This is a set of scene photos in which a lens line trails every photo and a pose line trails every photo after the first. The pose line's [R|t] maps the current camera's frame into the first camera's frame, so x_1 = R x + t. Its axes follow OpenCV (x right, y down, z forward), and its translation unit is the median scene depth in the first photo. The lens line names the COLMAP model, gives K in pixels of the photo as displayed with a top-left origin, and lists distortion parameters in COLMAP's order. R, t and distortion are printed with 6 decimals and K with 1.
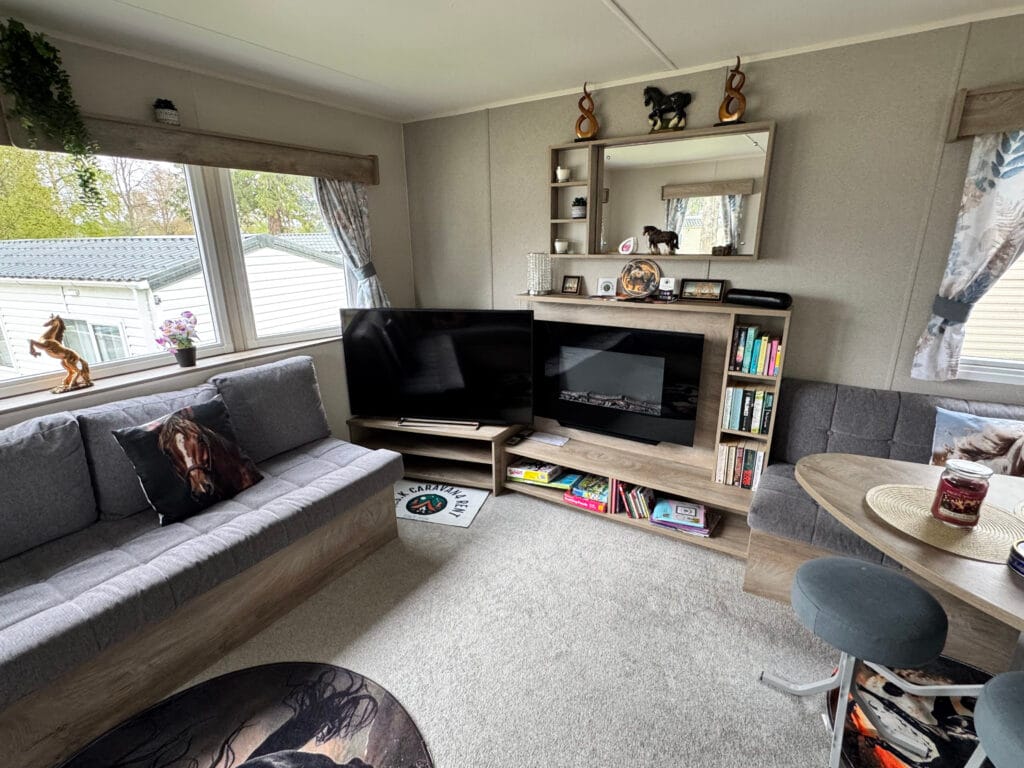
lens RADIAL K [[493.7, 0, 508.0], [0, 493.7, 386.5], [0, 0, 1]] dist [0.004384, -0.001330]
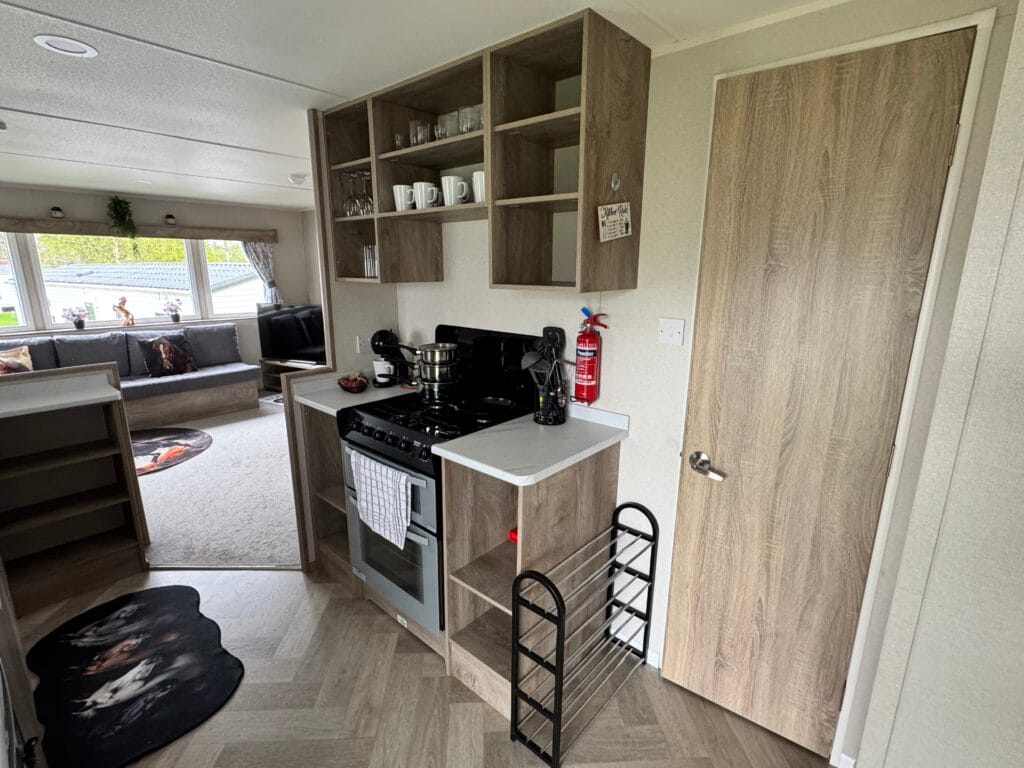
lens RADIAL K [[493.7, 0, 507.5], [0, 493.7, 387.8], [0, 0, 1]] dist [0.004384, -0.001330]
pose [[0.986246, 0.060021, -0.154002, 1.195087], [-0.067554, 0.996738, -0.044152, 0.249198], [0.150850, 0.053948, 0.987084, -0.980457]]
